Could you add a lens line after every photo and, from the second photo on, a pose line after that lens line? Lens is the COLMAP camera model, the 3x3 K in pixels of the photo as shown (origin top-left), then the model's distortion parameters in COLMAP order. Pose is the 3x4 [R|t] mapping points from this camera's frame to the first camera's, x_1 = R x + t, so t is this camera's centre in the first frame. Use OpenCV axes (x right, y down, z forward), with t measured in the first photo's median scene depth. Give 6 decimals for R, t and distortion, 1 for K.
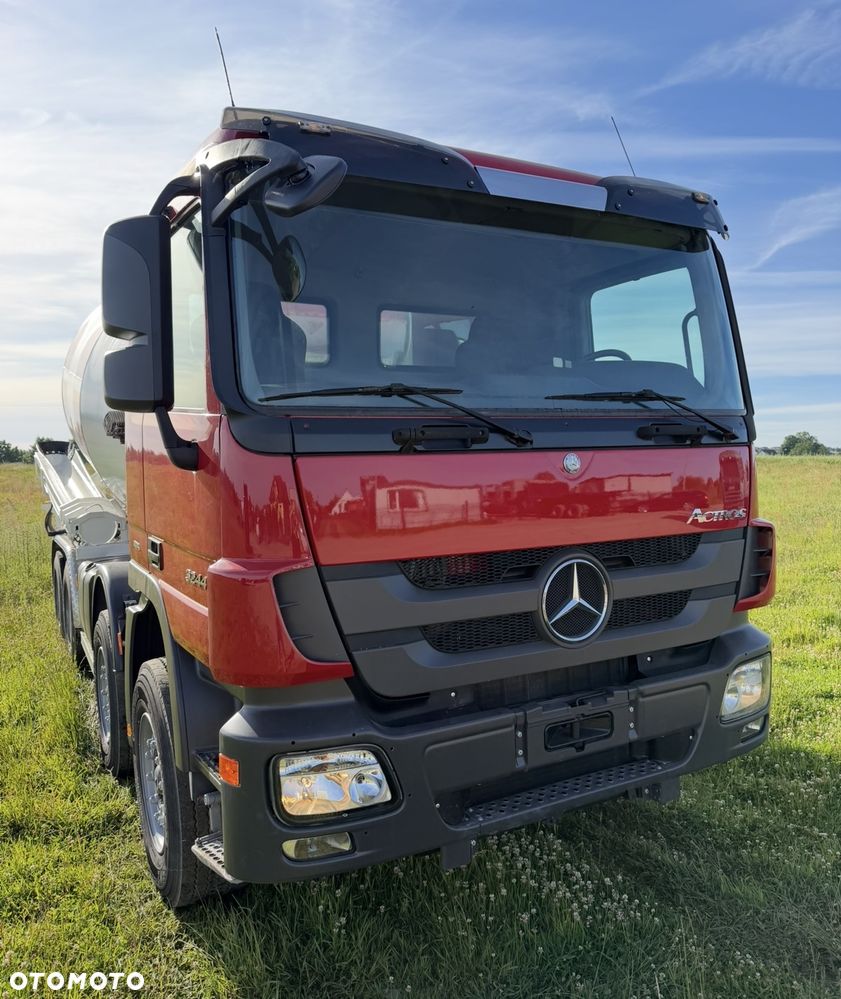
lens RADIAL K [[787.5, 0, 421.1], [0, 787.5, 473.5], [0, 0, 1]] dist [0.075223, -0.096223]
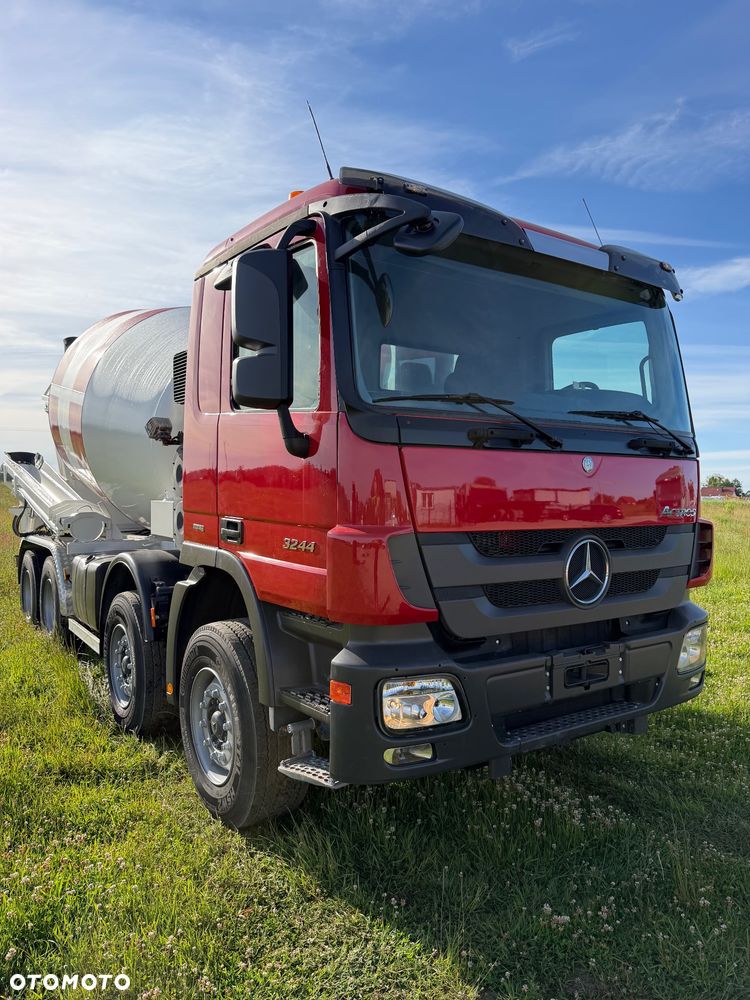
lens RADIAL K [[710.5, 0, 374.1], [0, 710.5, 496.3], [0, 0, 1]] dist [0.071751, -0.092051]
pose [[0.992840, 0.032565, 0.114928, -0.274924], [-0.031170, 0.999417, -0.013922, 0.063470], [-0.115315, 0.010240, 0.993276, -0.106200]]
